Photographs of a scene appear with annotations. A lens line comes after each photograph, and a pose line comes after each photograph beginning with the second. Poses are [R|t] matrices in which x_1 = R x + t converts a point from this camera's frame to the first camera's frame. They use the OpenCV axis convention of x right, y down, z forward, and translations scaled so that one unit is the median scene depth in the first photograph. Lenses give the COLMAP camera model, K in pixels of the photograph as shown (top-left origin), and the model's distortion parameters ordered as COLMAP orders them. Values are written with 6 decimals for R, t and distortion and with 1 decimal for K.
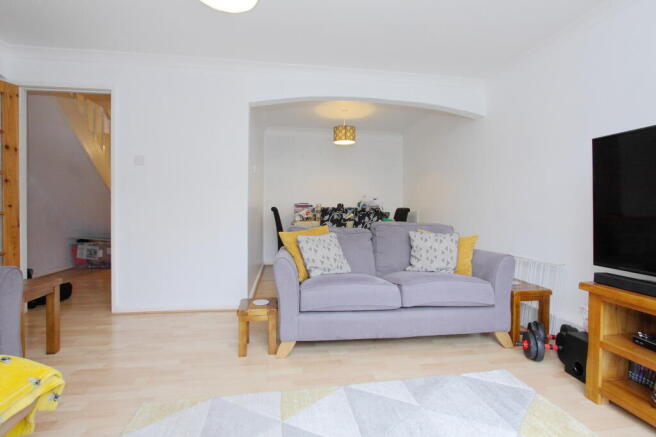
lens RADIAL K [[304.2, 0, 329.2], [0, 304.2, 209.4], [0, 0, 1]] dist [-0.018873, 0.000532]
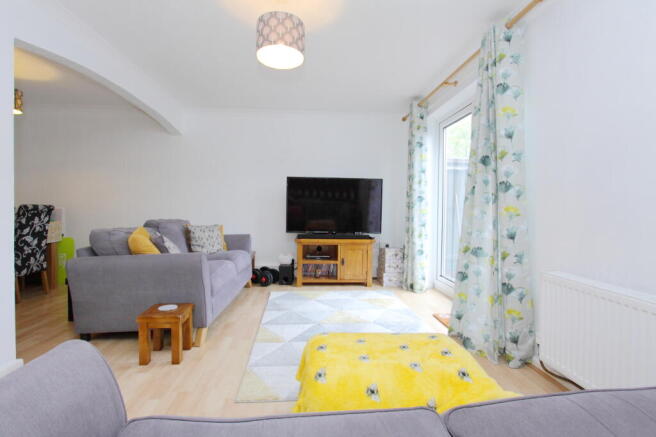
lens RADIAL K [[304.2, 0, 329.2], [0, 304.2, 209.4], [0, 0, 1]] dist [-0.018873, 0.000532]
pose [[0.060939, 0.003706, 0.998135, -1.273005], [-0.002132, 0.999991, -0.003583, 0.014432], [-0.998139, -0.001910, 0.060947, 0.506688]]
